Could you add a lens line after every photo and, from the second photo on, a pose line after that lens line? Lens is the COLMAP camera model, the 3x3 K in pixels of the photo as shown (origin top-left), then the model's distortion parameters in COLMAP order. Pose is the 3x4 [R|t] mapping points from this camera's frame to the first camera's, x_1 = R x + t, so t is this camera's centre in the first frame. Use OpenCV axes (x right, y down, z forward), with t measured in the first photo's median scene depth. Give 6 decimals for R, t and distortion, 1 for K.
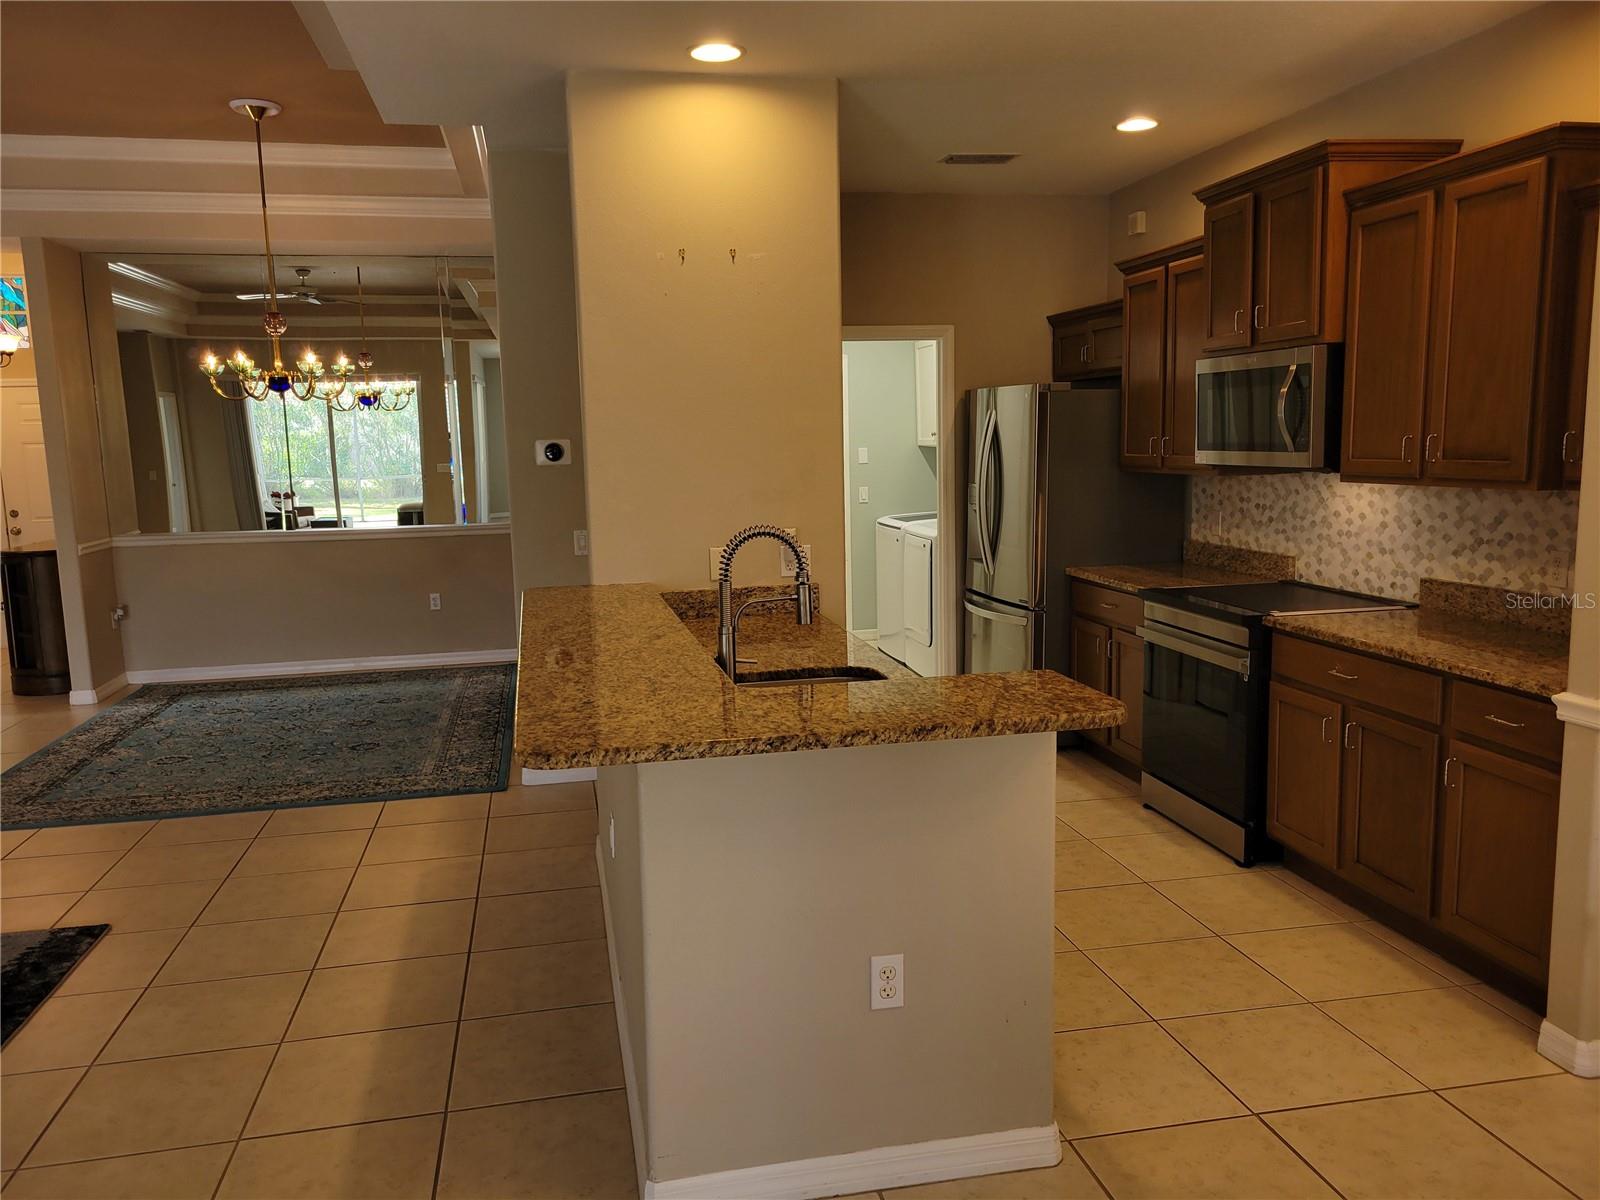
lens RADIAL K [[1206.4, 0, 792.4], [0, 1206.4, 603.5], [0, 0, 1]] dist [0.056413, -0.043276]
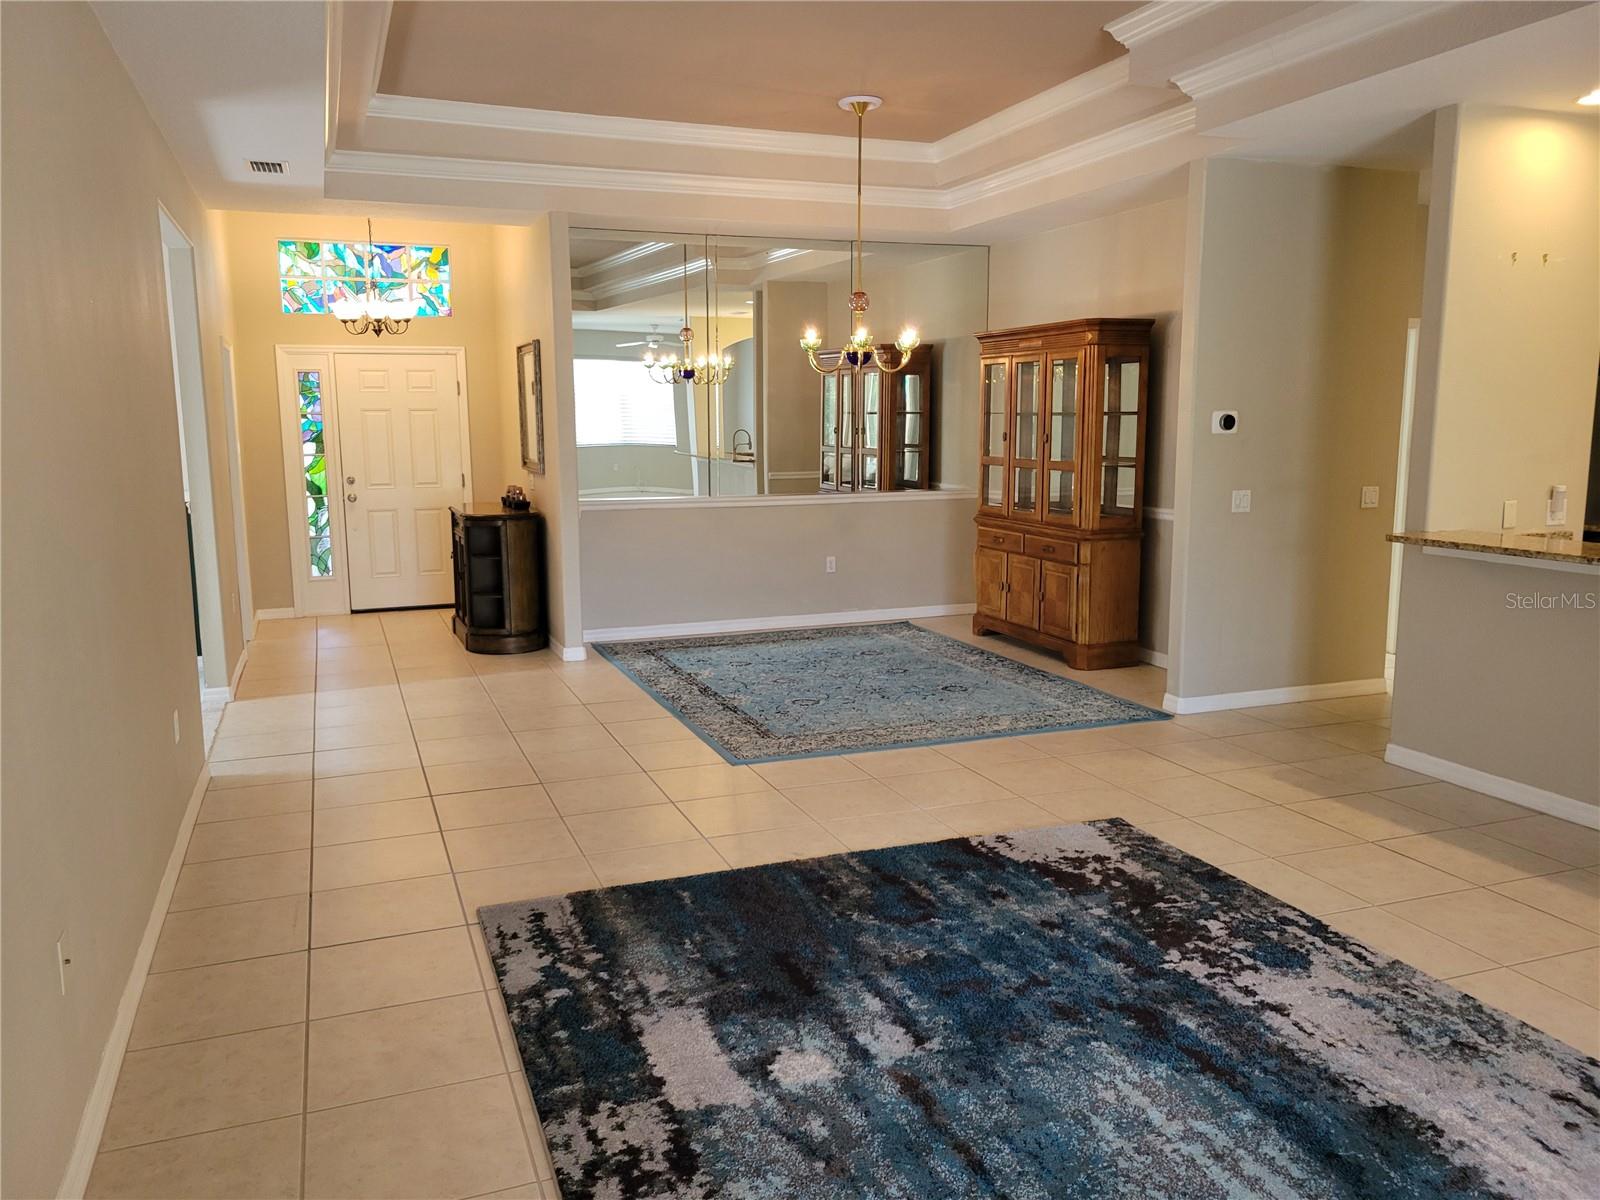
lens RADIAL K [[1206.4, 0, 790.2], [0, 1206.4, 595.0], [0, 0, 1]] dist [0.056413, -0.043276]
pose [[0.986739, -0.006785, 0.162175, -0.920559], [0.005794, 0.999962, 0.006581, 0.033500], [-0.162213, -0.005554, 0.986740, -0.084410]]
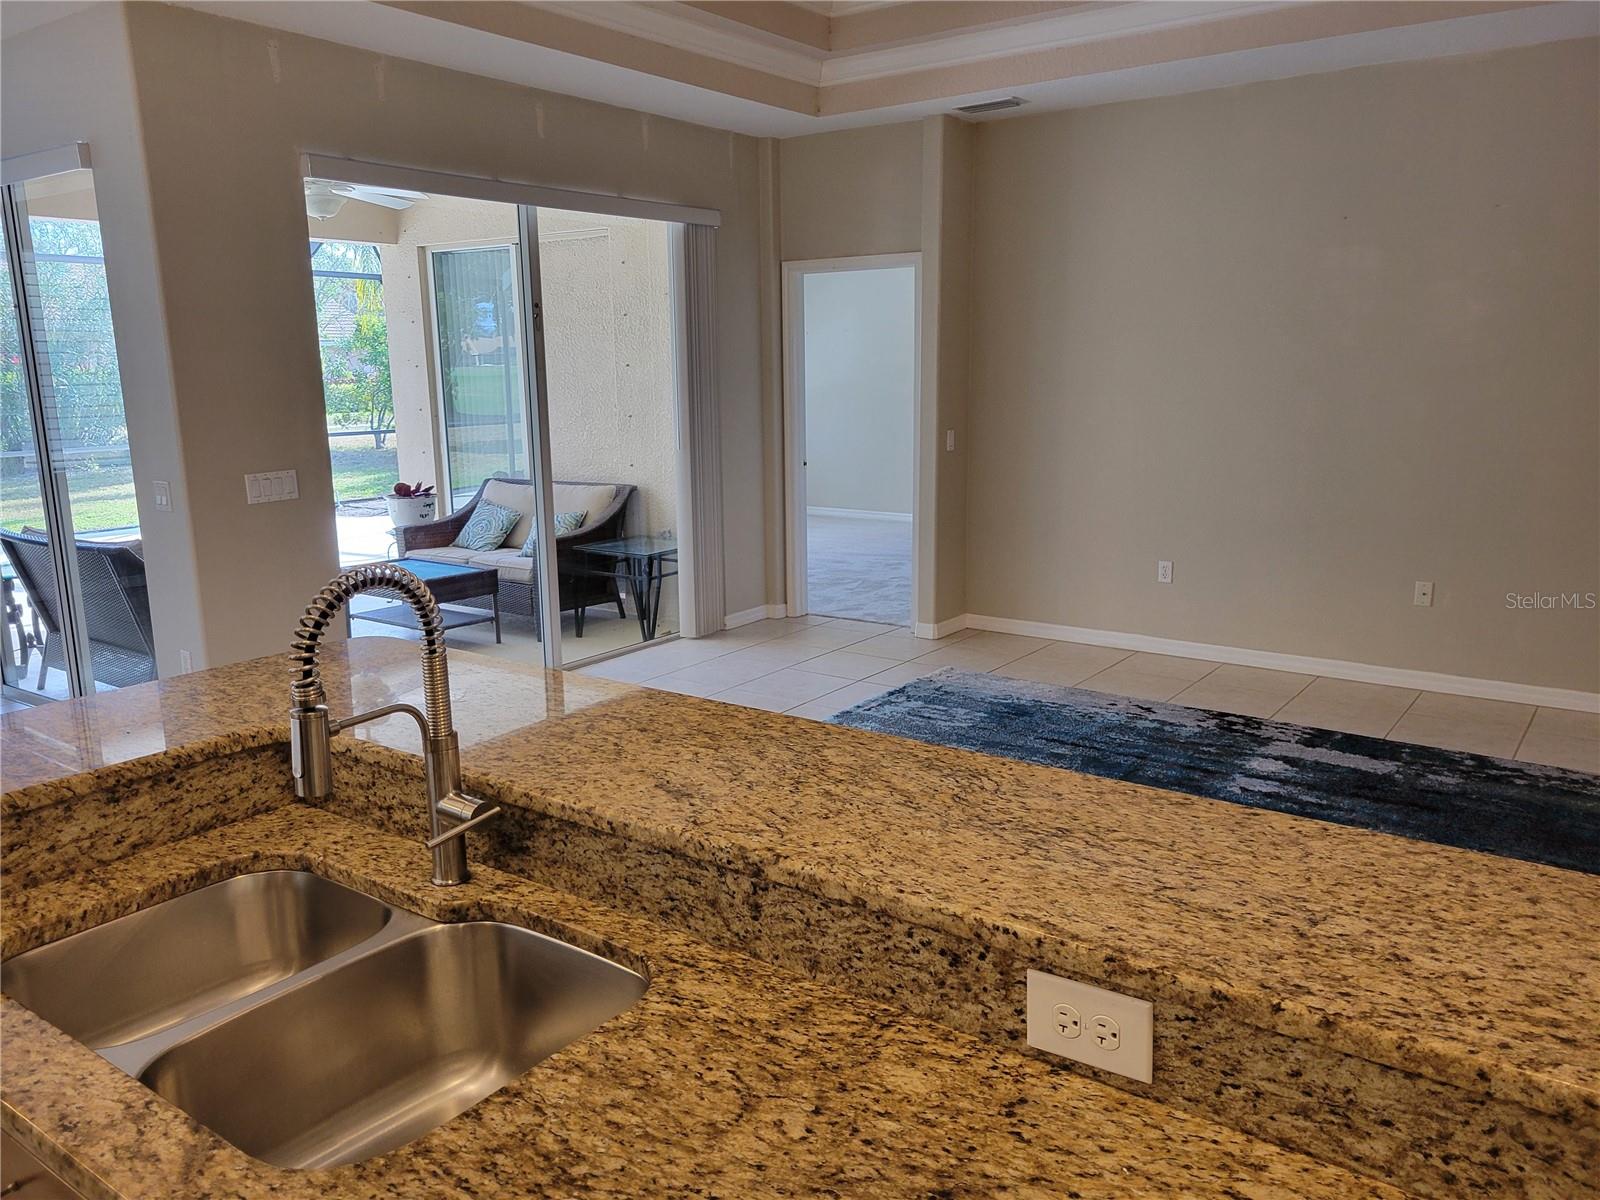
lens RADIAL K [[1206.4, 0, 794.8], [0, 1206.4, 606.0], [0, 0, 1]] dist [0.056413, -0.043276]
pose [[-0.740043, 0.171858, -0.650231, 0.118673], [-0.060045, 0.946058, 0.318384, -0.142658], [0.669874, 0.274661, -0.689805, 0.938345]]
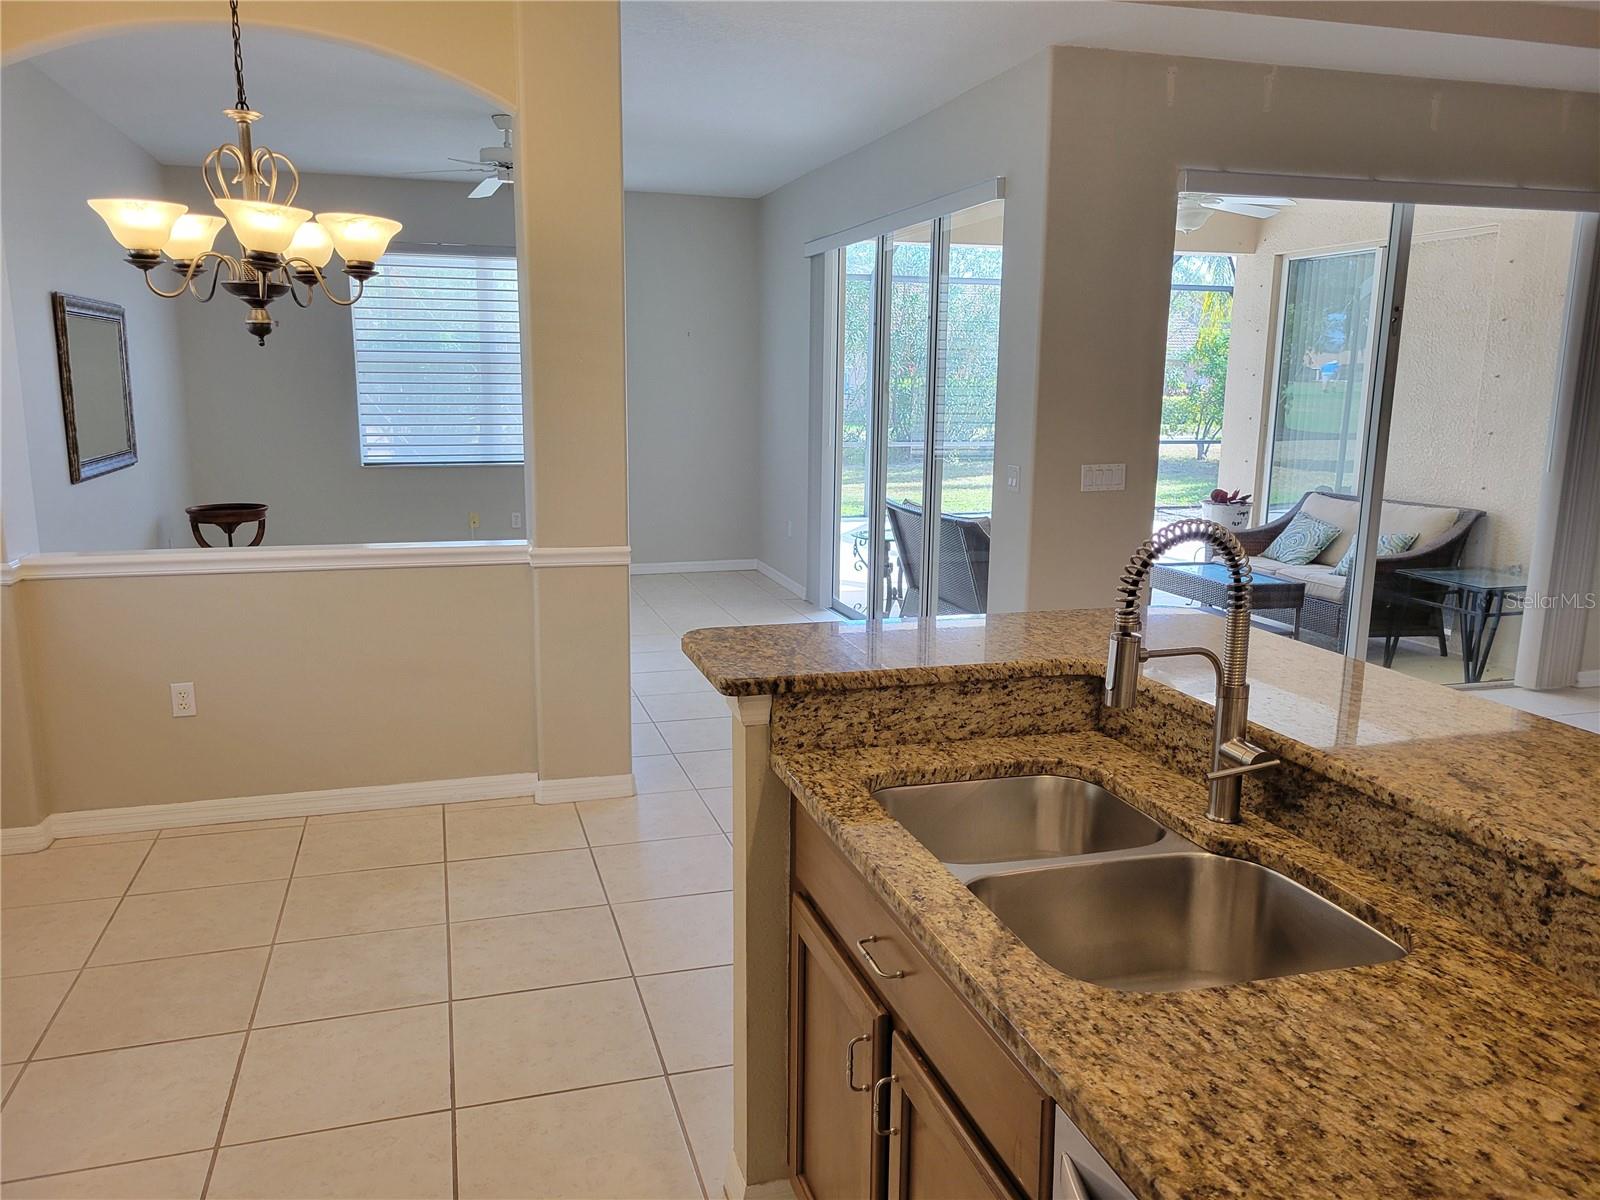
lens RADIAL K [[1206.4, 0, 788.0], [0, 1206.4, 605.8], [0, 0, 1]] dist [0.056413, -0.043276]
pose [[-0.996516, 0.032126, -0.076971, 0.142066], [0.005316, 0.945431, 0.325779, -0.139145], [0.083237, 0.324235, -0.942308, 0.980264]]
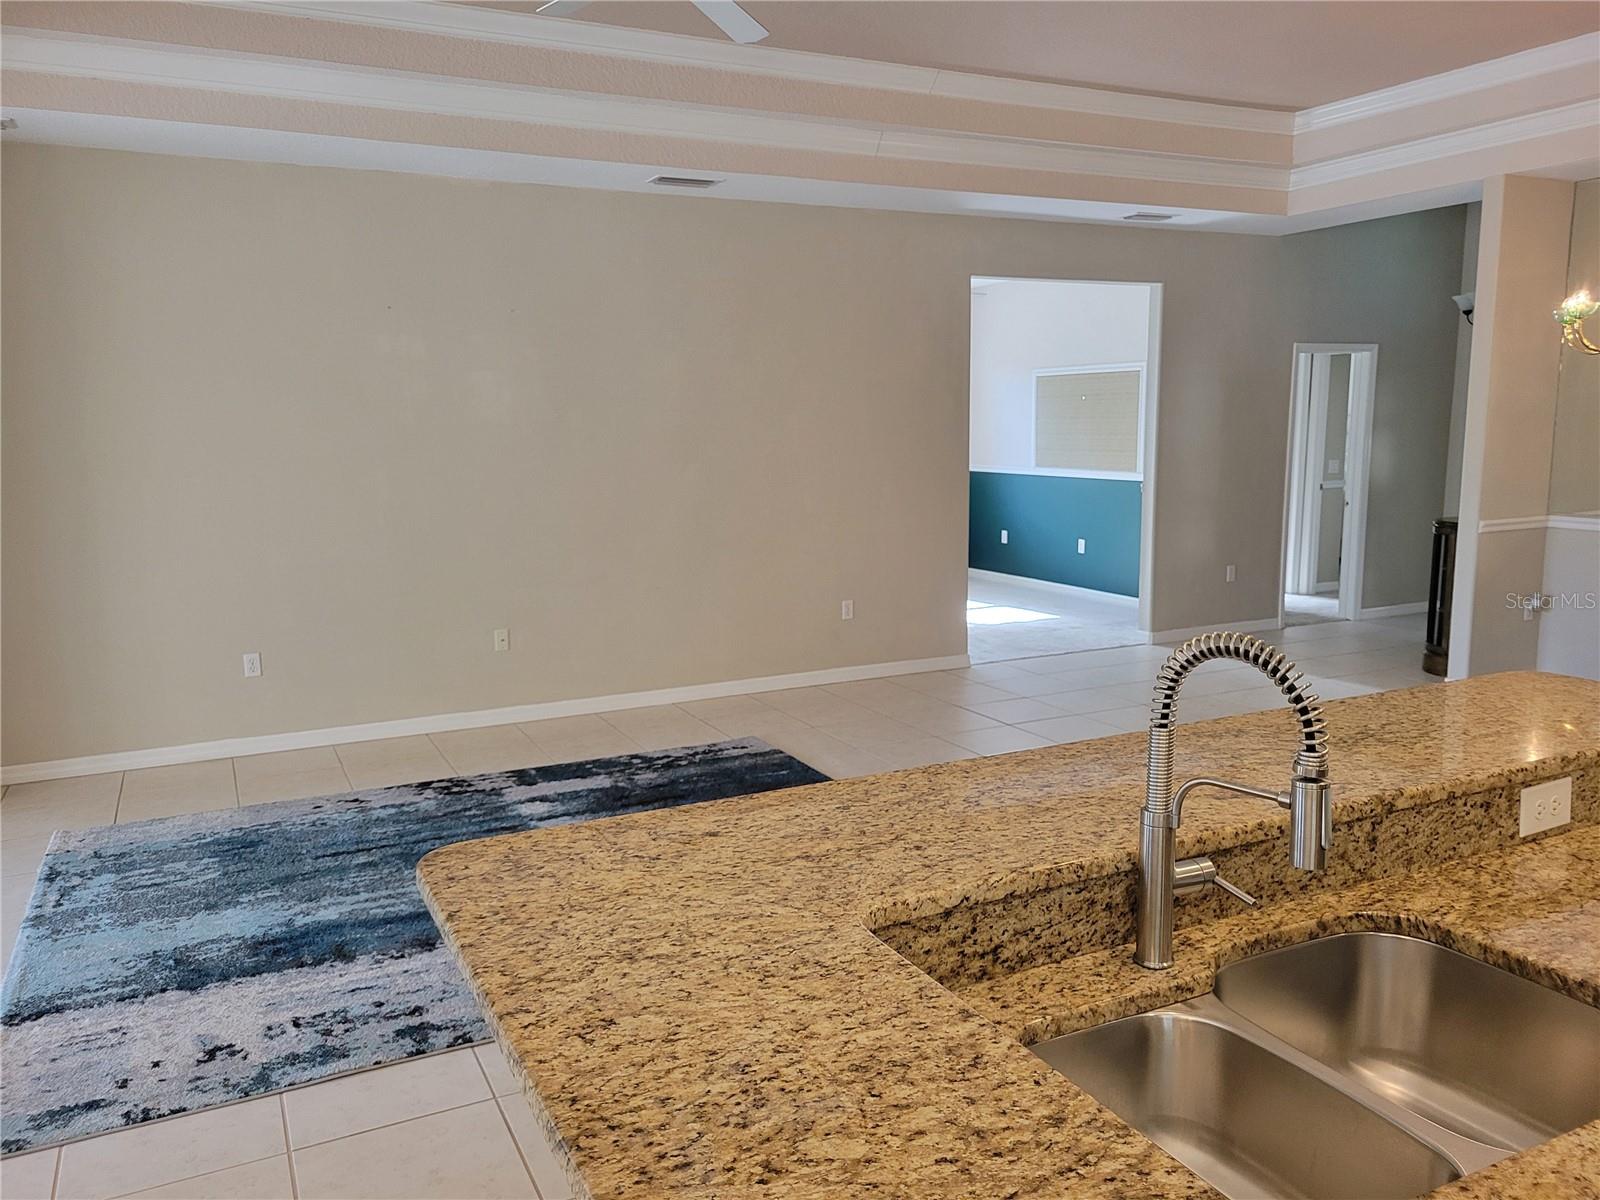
lens RADIAL K [[1206.4, 0, 792.2], [0, 1206.4, 608.2], [0, 0, 1]] dist [0.056413, -0.043276]
pose [[0.256242, 0.172351, -0.951123, 0.258519], [-0.128640, 0.981303, 0.143163, -0.080725], [0.958014, 0.085668, 0.273622, 0.445506]]
